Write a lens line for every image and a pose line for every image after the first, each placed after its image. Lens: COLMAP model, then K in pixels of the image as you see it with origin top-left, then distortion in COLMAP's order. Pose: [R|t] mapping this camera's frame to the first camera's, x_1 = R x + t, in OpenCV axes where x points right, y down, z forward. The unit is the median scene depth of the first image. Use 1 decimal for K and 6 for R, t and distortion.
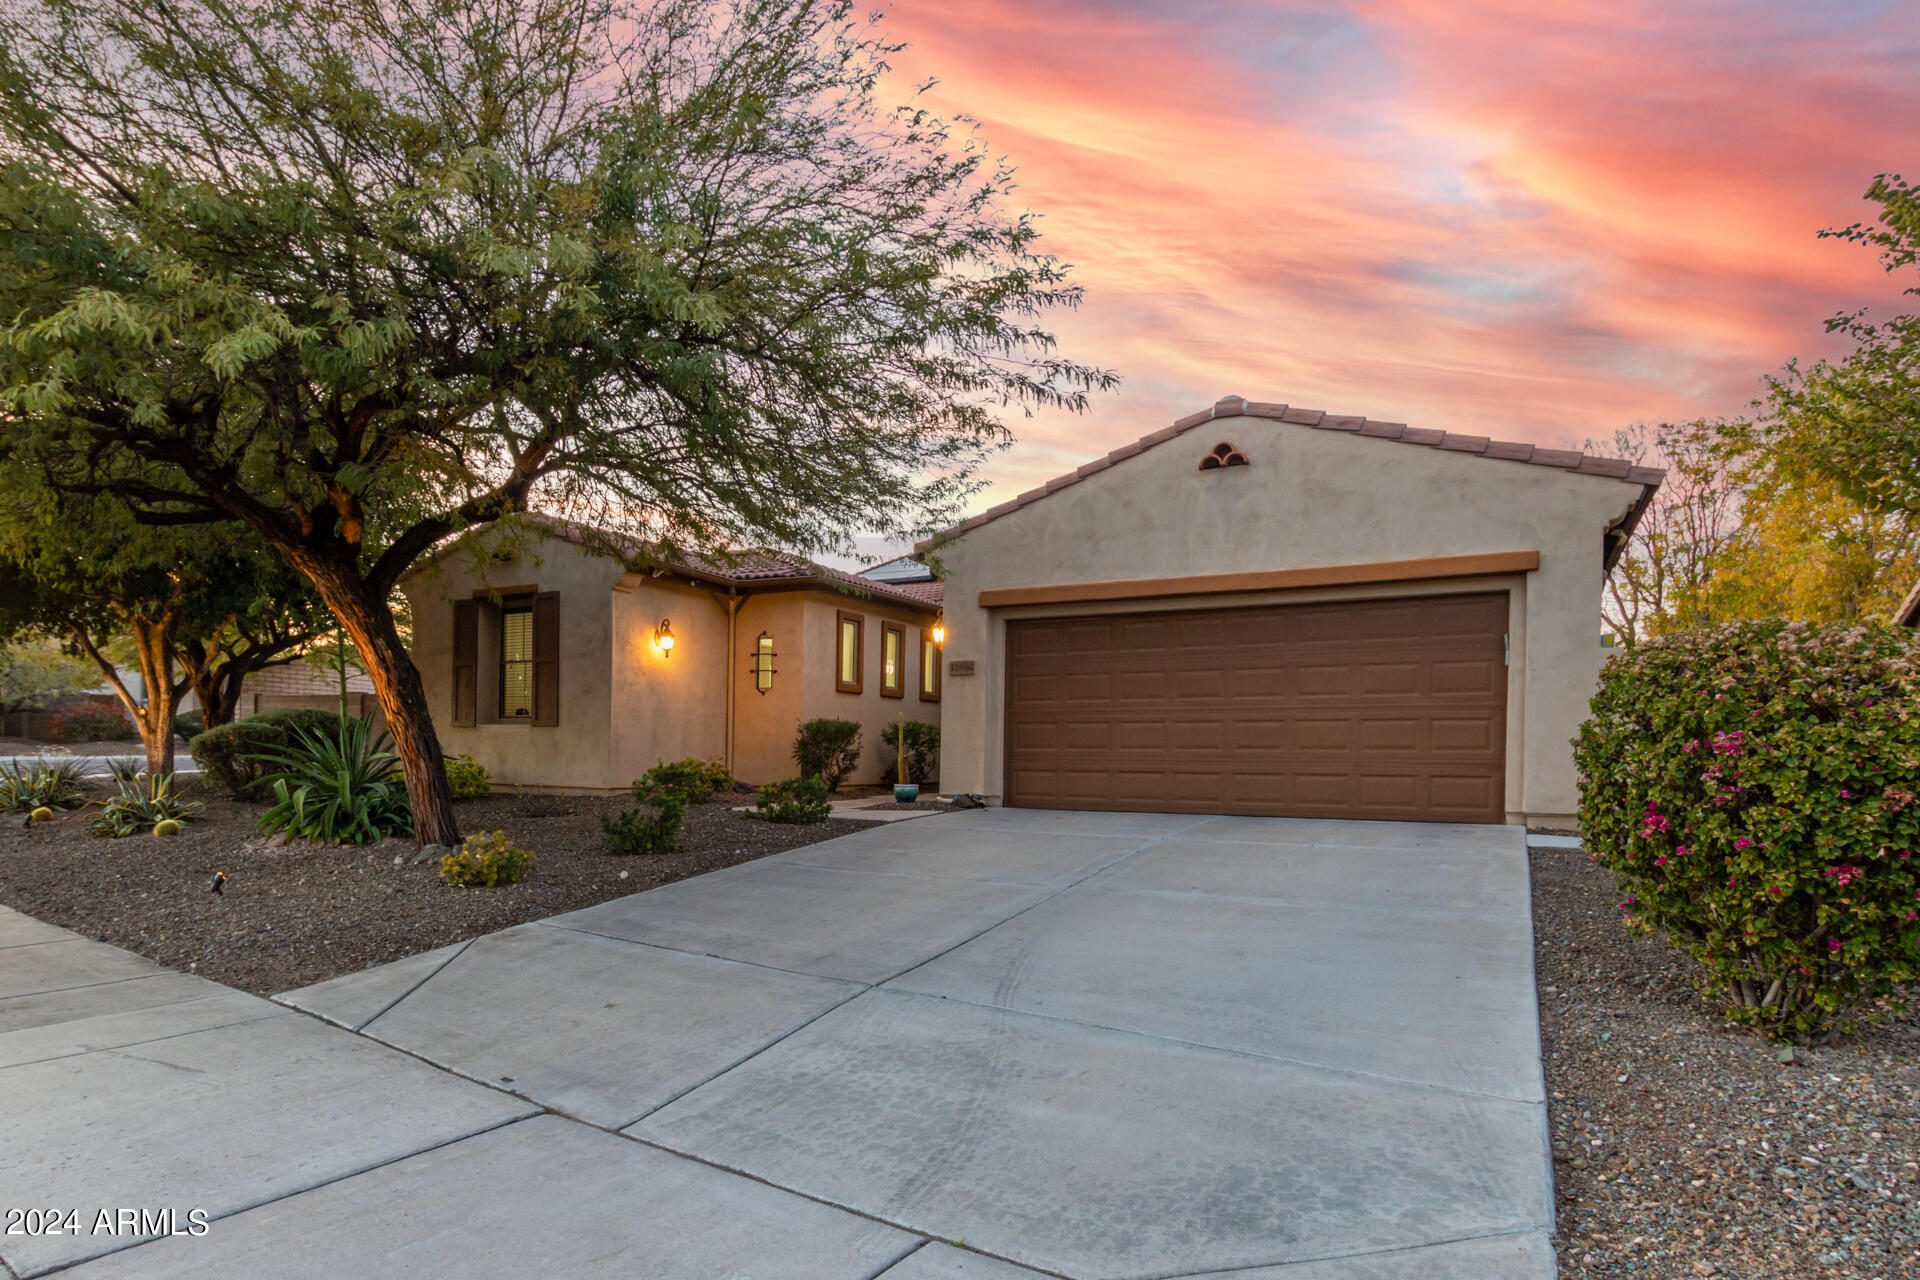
lens RADIAL K [[1073.2, 0, 957.8], [0, 1073.2, 738.1], [0, 0, 1]] dist [0.043085, 0.000211]
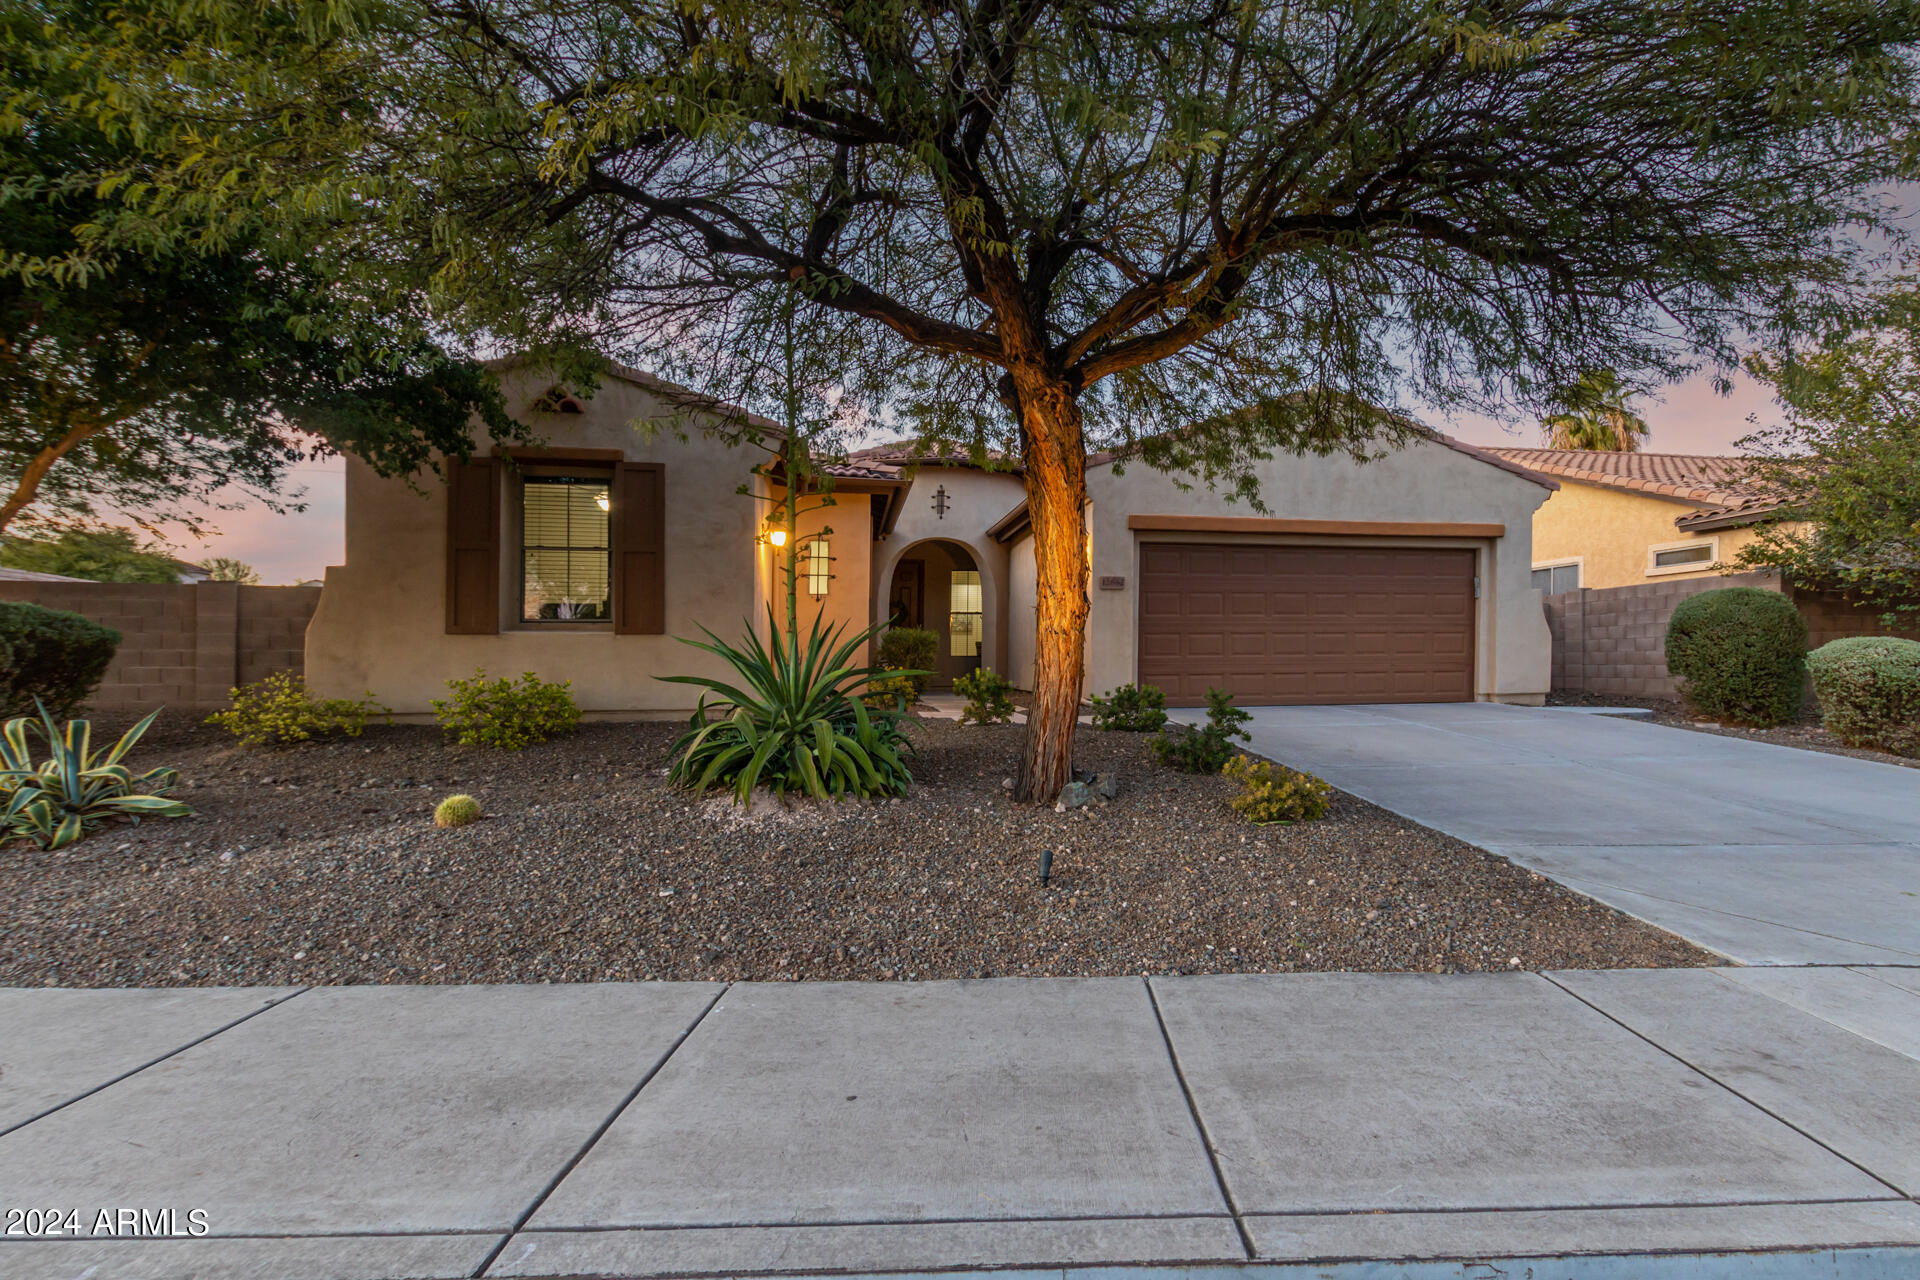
lens RADIAL K [[890.6, 0, 957.8], [0, 890.6, 655.9], [0, 0, 1]] dist [0.001640, 0.000197]
pose [[0.769308, -0.009014, 0.638815, -0.617023], [0.005218, 0.999956, 0.007826, 0.000778], [-0.638857, -0.002688, 0.769321, 0.357821]]
